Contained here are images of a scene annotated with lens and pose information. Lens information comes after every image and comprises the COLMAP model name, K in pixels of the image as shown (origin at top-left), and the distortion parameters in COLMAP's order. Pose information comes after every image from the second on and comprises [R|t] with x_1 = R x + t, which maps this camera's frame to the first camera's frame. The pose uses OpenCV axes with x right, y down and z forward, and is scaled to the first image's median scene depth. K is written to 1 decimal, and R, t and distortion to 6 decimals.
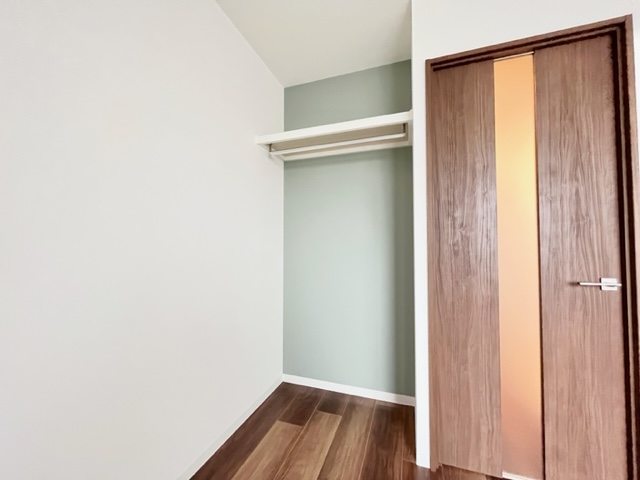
lens RADIAL K [[255.5, 0, 317.9], [0, 255.5, 239.7], [0, 0, 1]] dist [-0.003134, 0.000611]
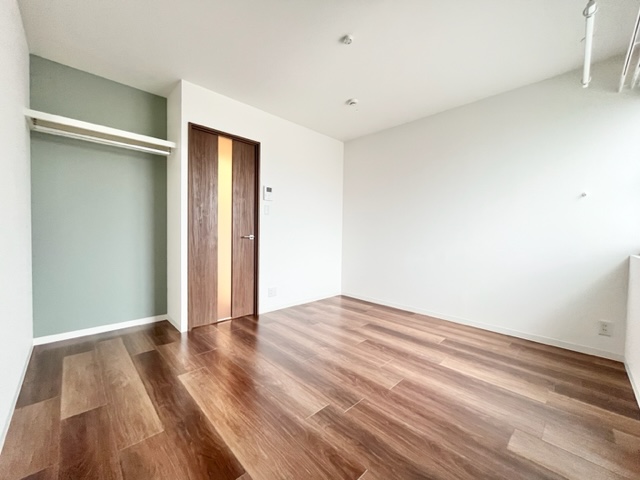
lens RADIAL K [[255.5, 0, 319.1], [0, 255.5, 238.6], [0, 0, 1]] dist [-0.003134, 0.000611]
pose [[0.450099, -0.012498, 0.892891, -0.880858], [-0.040484, 0.998588, 0.034385, 0.056388], [-0.892060, -0.051624, 0.448958, -0.791679]]
